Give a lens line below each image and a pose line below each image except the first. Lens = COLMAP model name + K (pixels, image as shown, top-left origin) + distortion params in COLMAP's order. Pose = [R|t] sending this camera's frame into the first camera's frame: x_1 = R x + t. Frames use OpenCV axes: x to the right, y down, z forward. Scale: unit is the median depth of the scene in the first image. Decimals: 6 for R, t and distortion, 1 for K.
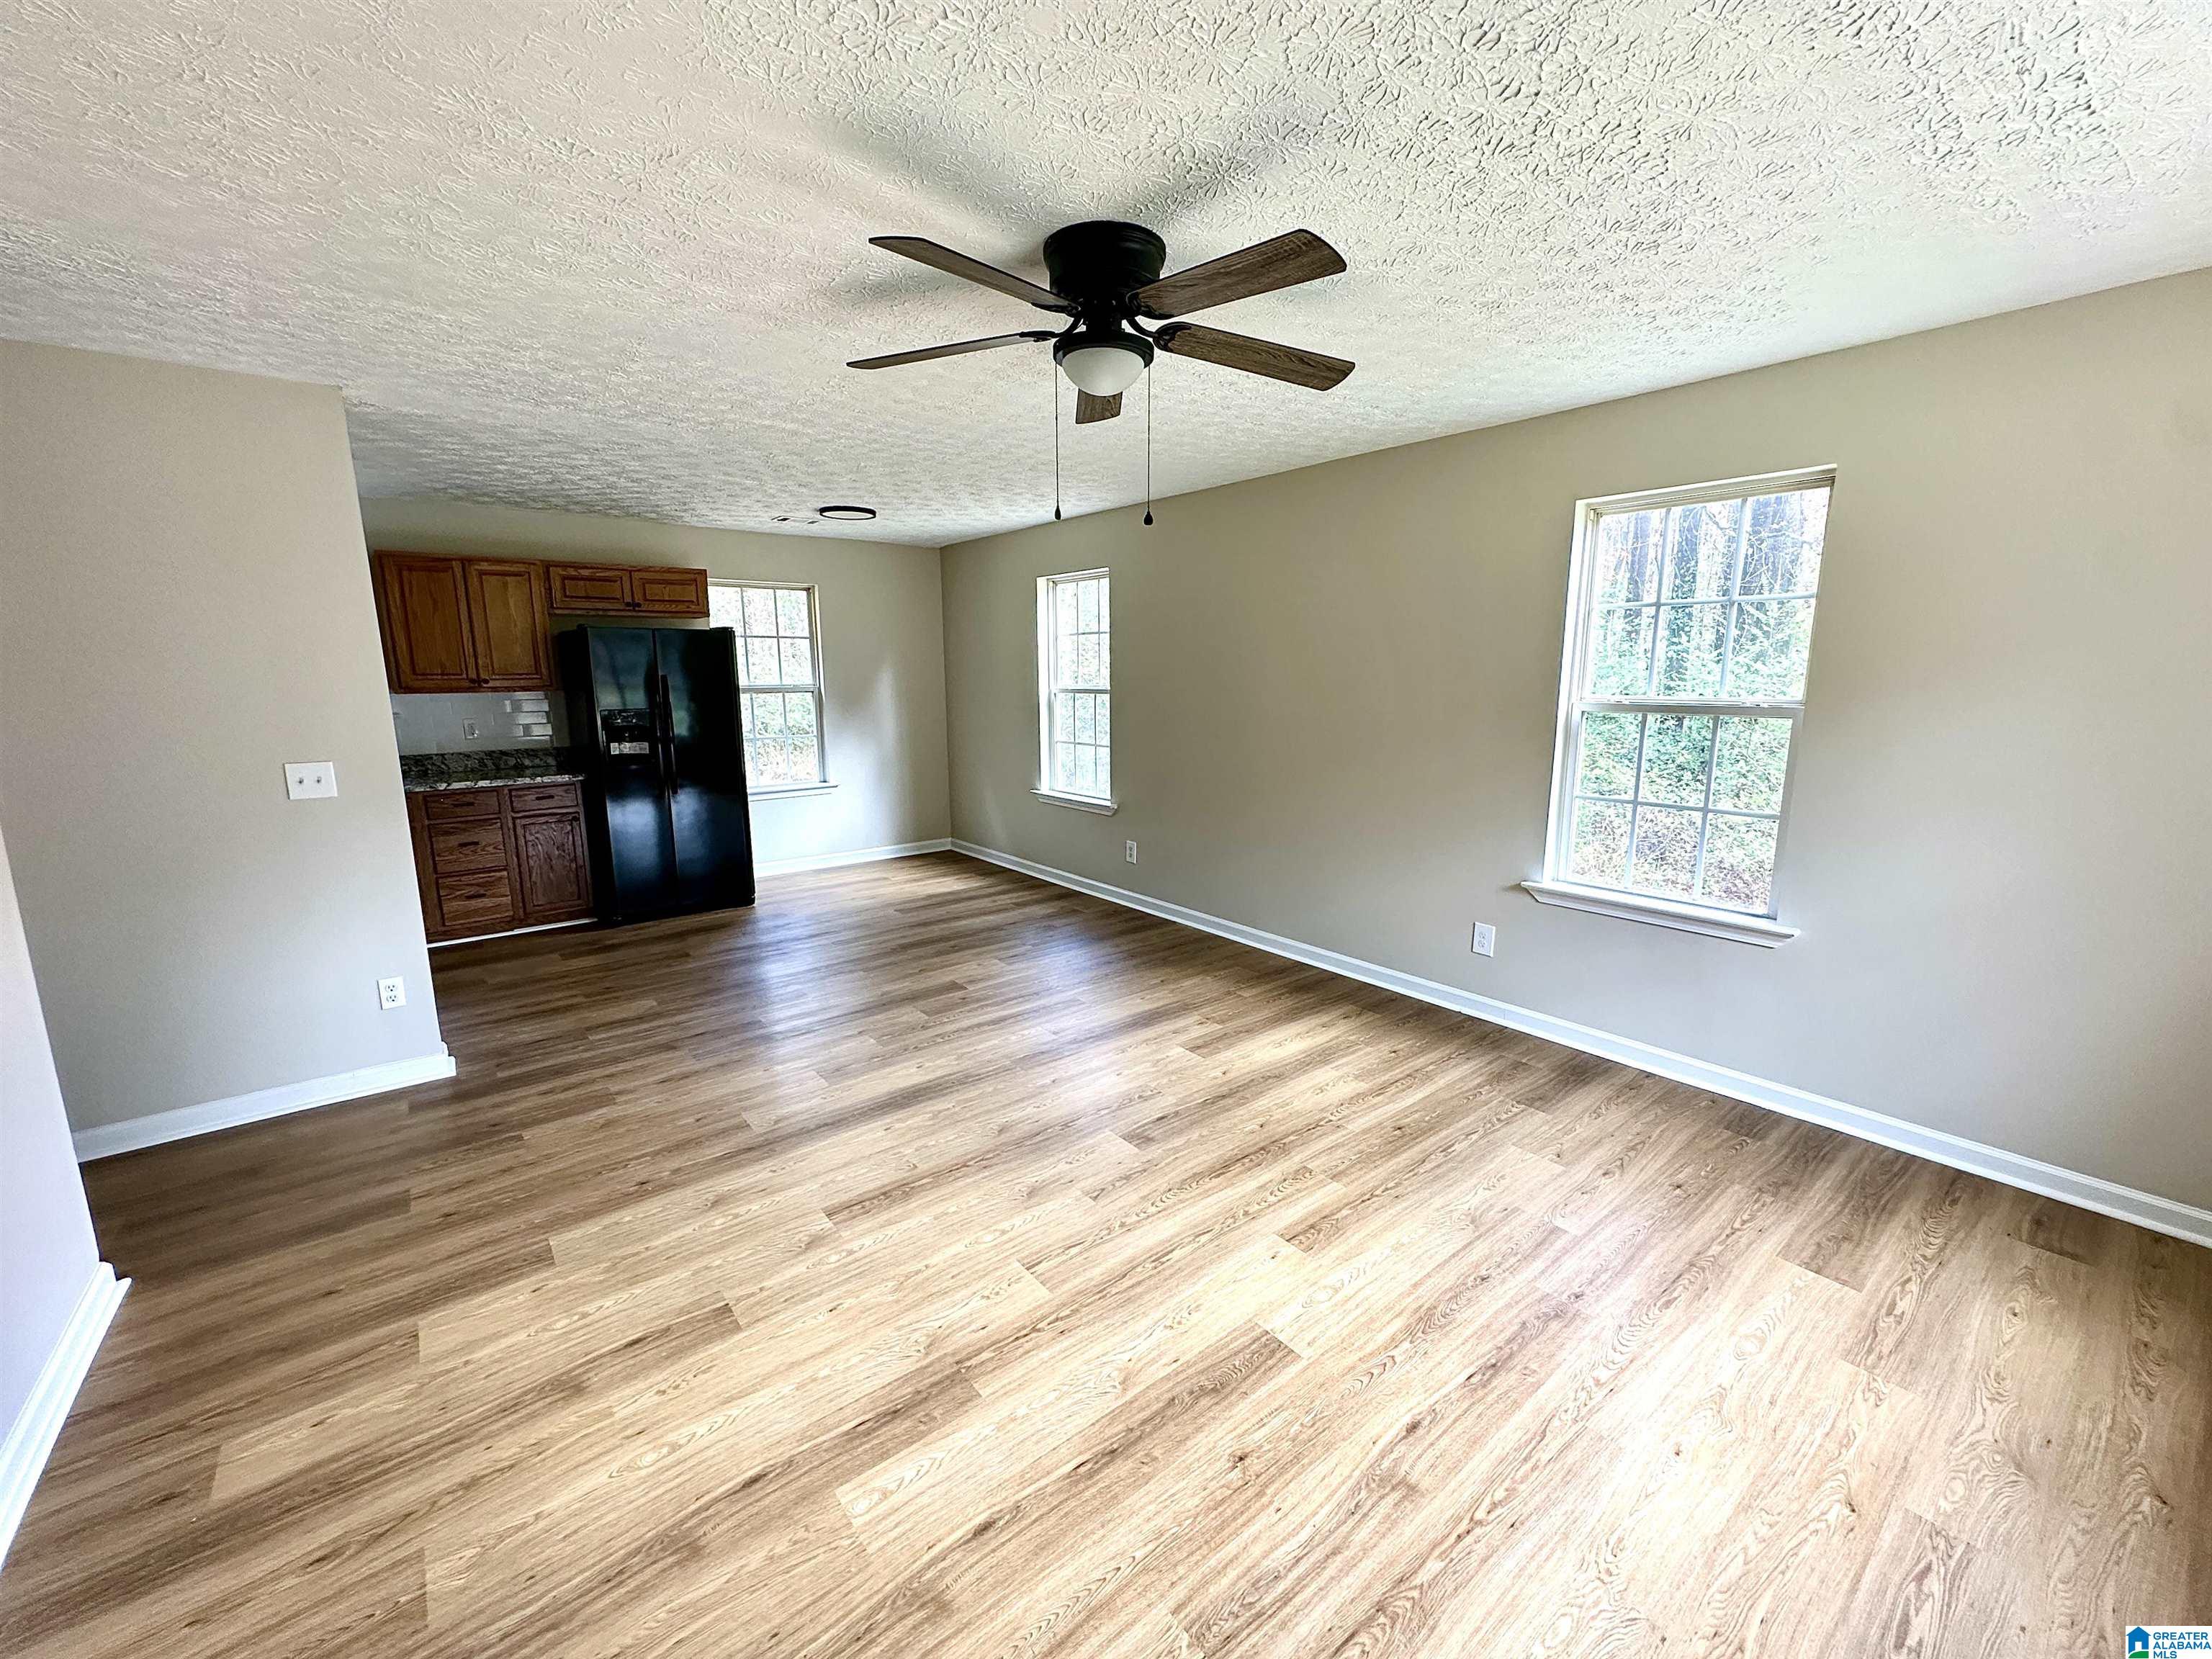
lens RADIAL K [[884.8, 0, 1113.8], [0, 884.8, 840.8], [0, 0, 1]] dist [-0.002258, -0.000500]
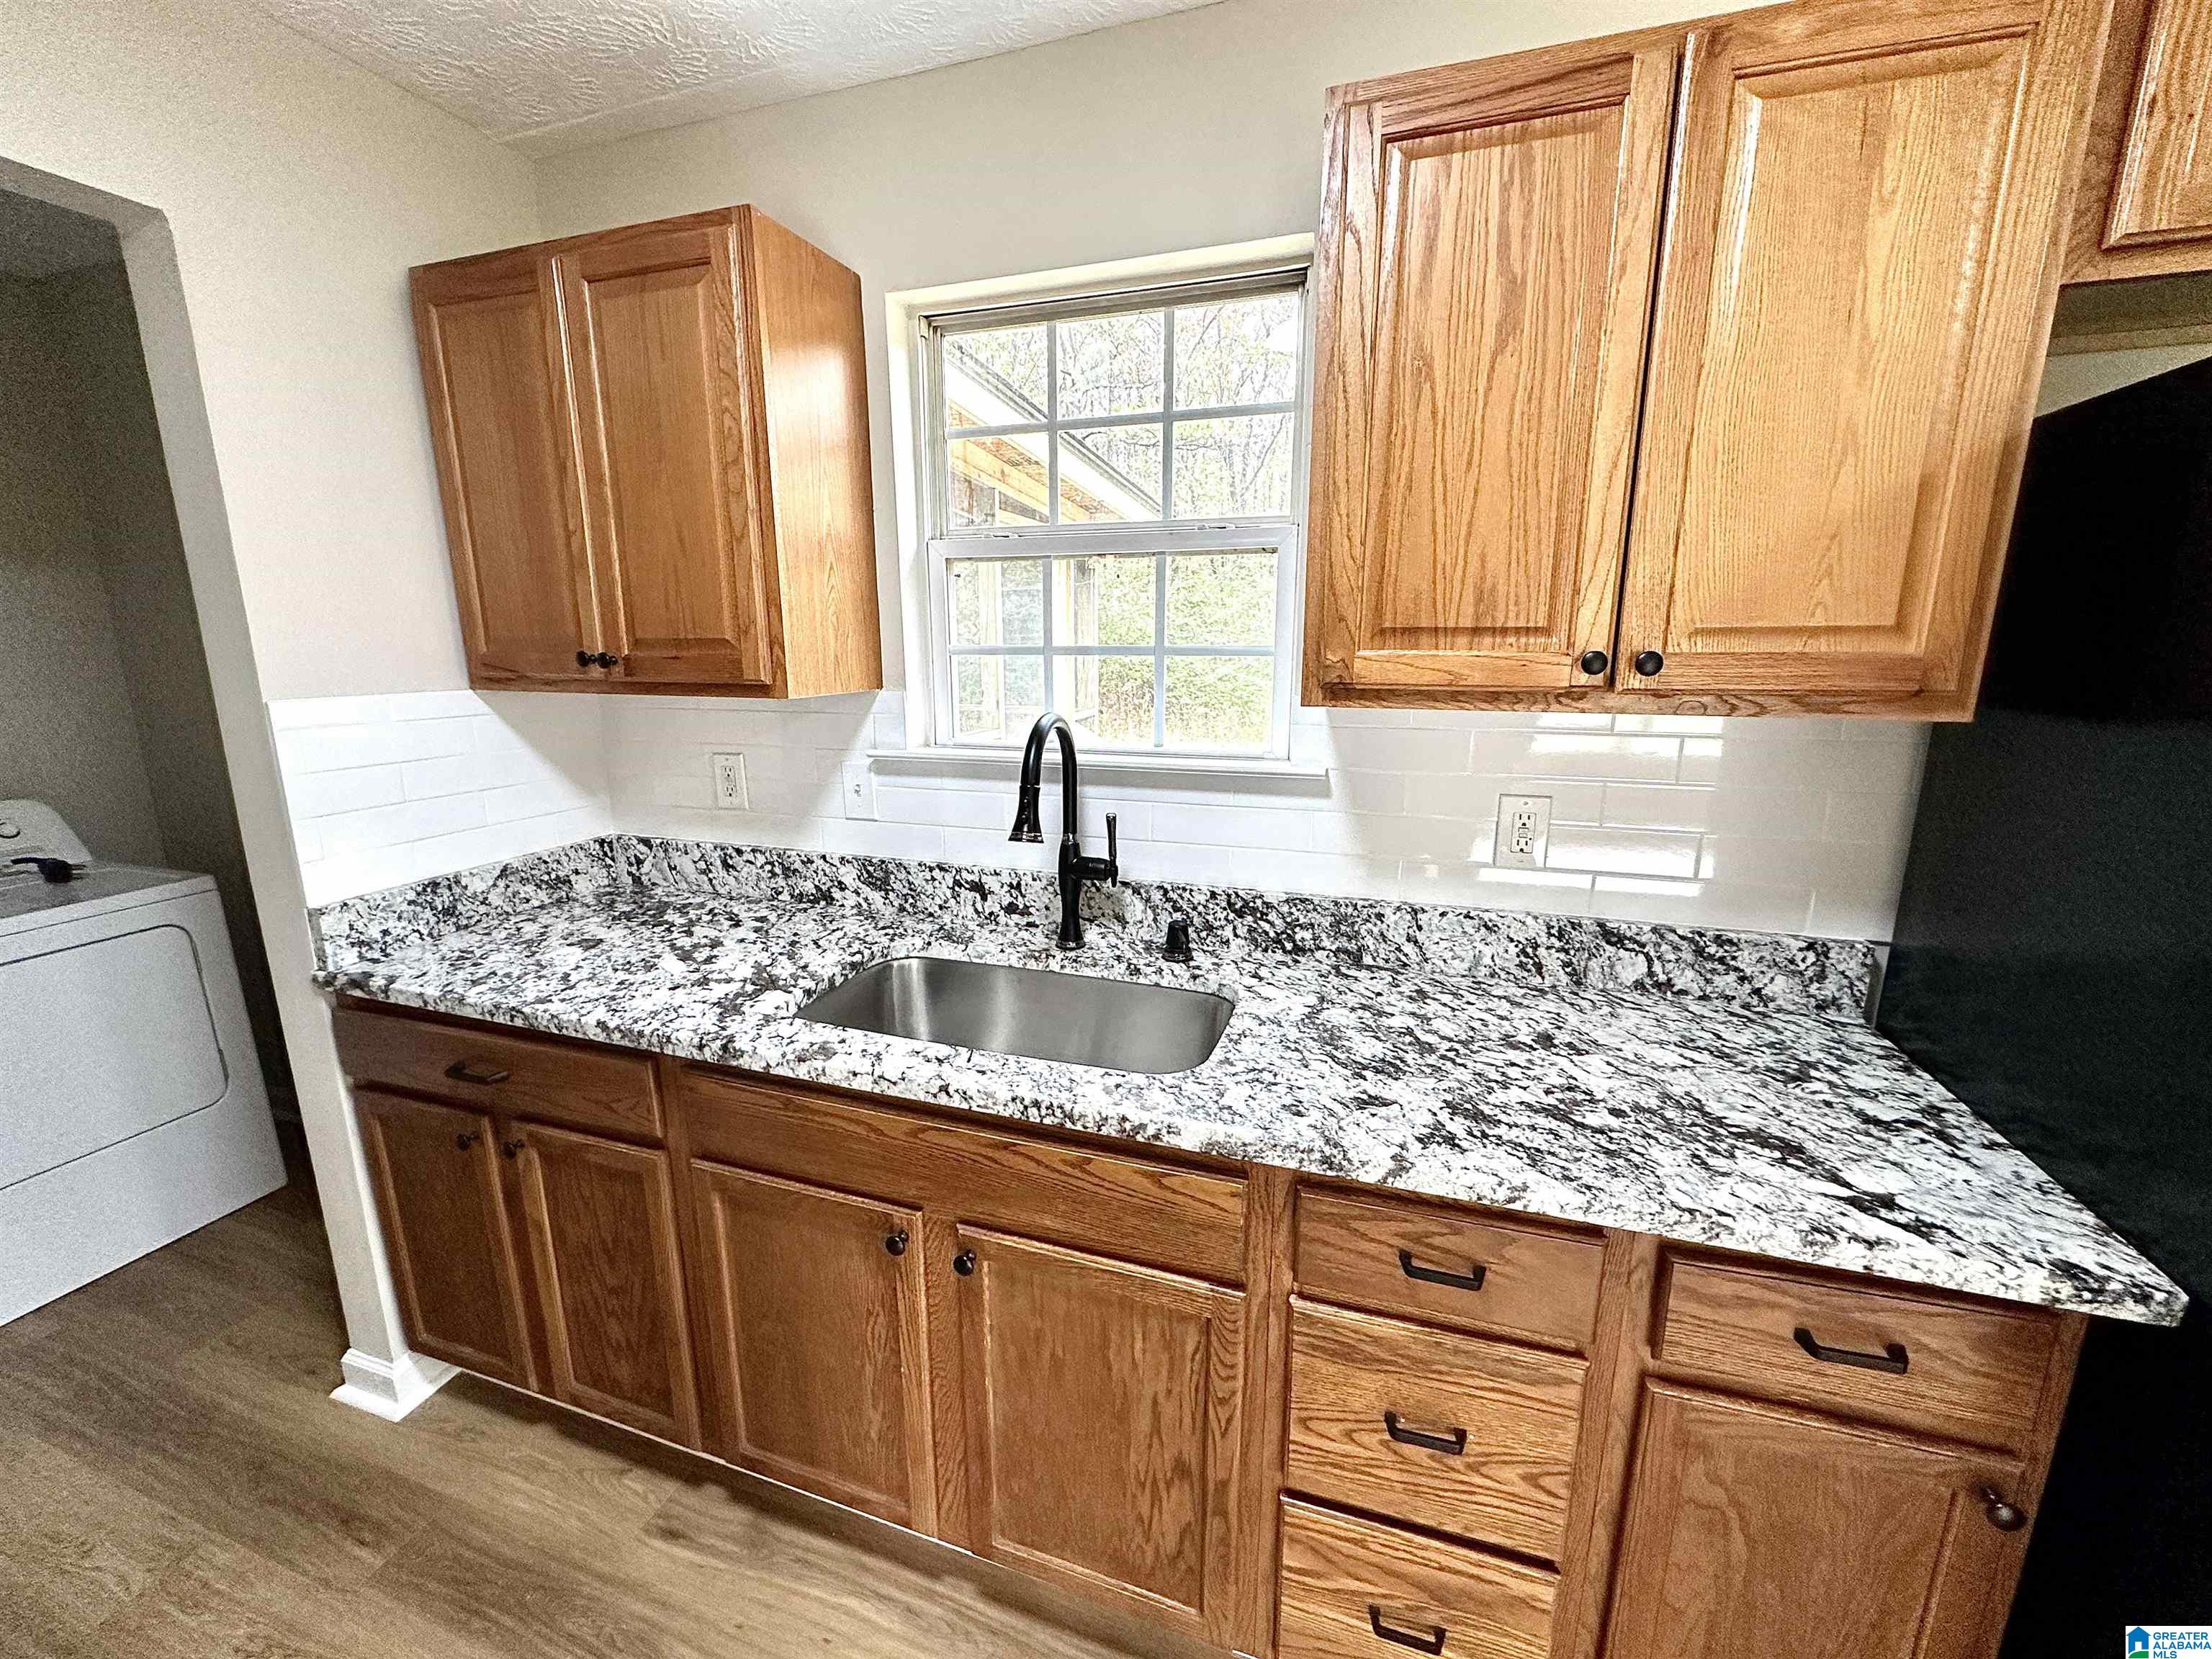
lens RADIAL K [[884.8, 0, 1098.8], [0, 884.8, 828.7], [0, 0, 1]] dist [-0.002258, -0.000500]
pose [[0.535189, 0.179232, -0.825499, -0.948619], [-0.165303, 0.980559, 0.105729, -0.225589], [0.828401, 0.079873, 0.554412, 1.224048]]
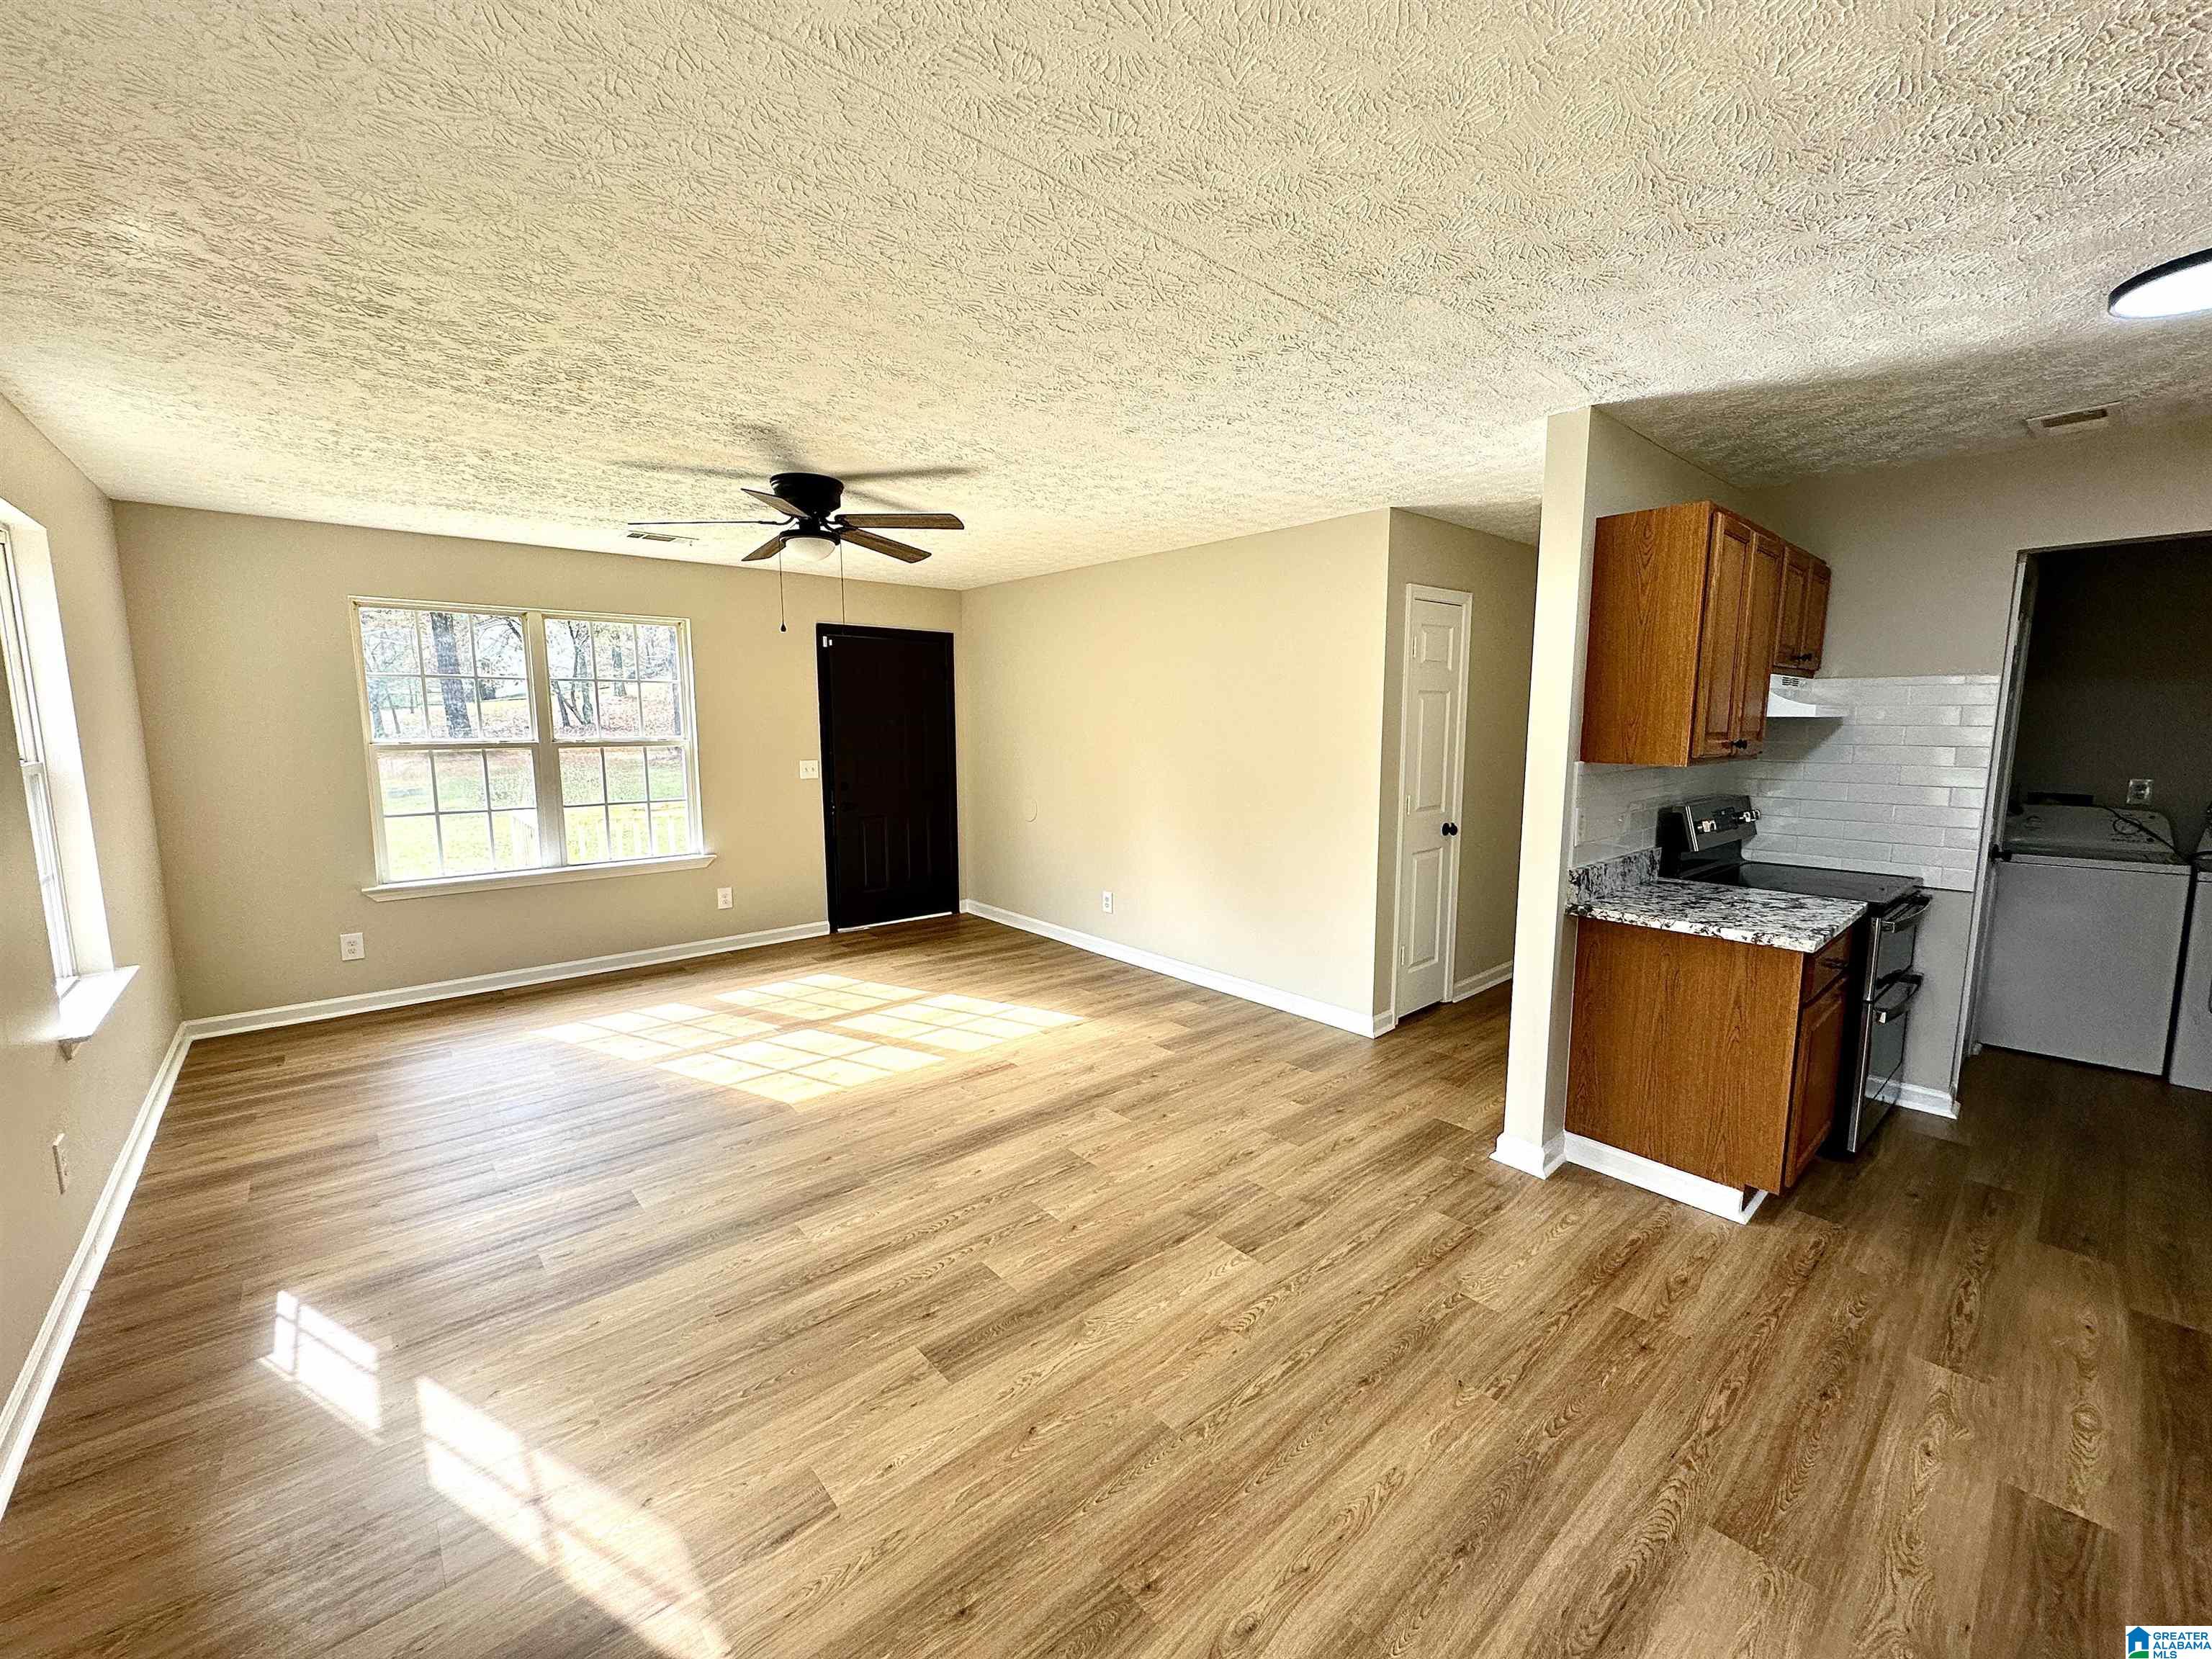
lens RADIAL K [[884.8, 0, 1106.1], [0, 884.8, 825.0], [0, 0, 1]] dist [-0.002258, -0.000500]
pose [[-0.999086, 0.010655, -0.041401, -0.334272], [-0.002823, 0.949884, 0.312590, -0.362193], [0.042657, 0.312421, -0.948985, 1.836818]]
